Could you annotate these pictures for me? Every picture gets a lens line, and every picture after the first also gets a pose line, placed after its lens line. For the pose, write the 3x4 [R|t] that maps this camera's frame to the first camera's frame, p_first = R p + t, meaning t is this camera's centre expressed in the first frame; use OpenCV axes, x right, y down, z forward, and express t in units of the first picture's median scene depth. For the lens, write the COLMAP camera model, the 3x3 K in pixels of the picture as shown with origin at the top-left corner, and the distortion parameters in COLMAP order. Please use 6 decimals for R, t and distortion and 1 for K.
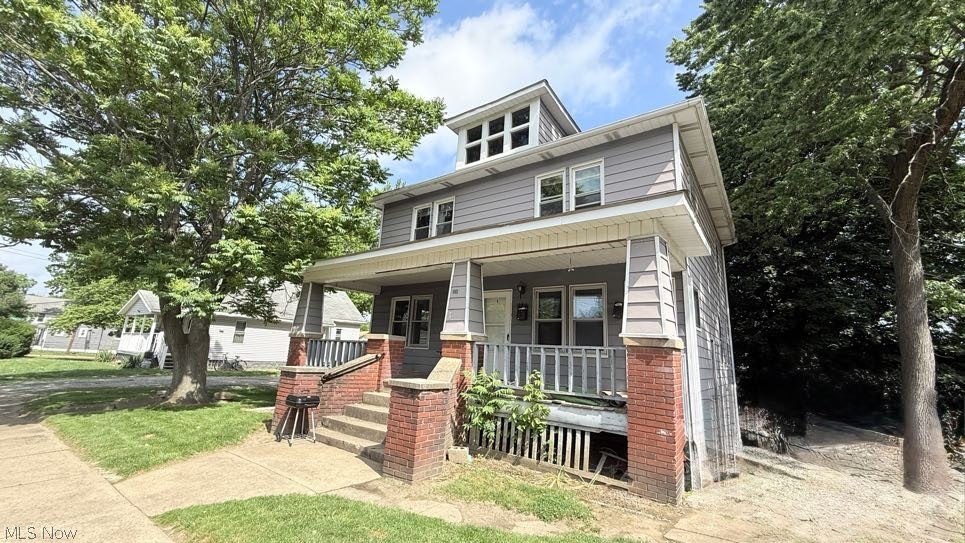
lens RADIAL K [[385.7, 0, 480.3], [0, 385.7, 270.5], [0, 0, 1]] dist [0.002968, -0.000566]
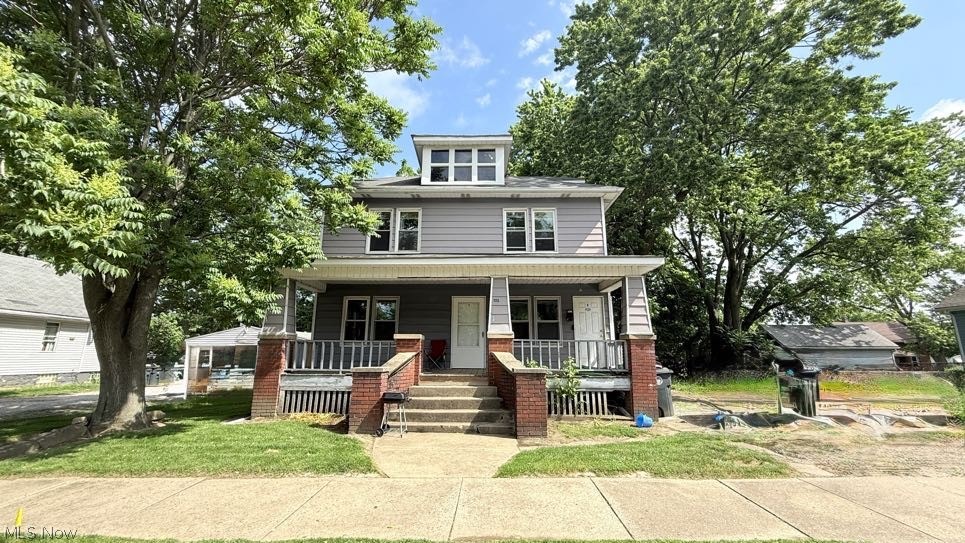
lens RADIAL K [[385.7, 0, 479.7], [0, 385.7, 273.2], [0, 0, 1]] dist [0.002968, -0.000566]
pose [[0.810024, 0.074933, 0.581589, -0.829456], [-0.088397, 0.996072, -0.005218, -0.022756], [-0.579696, -0.047184, 0.813466, -0.005904]]
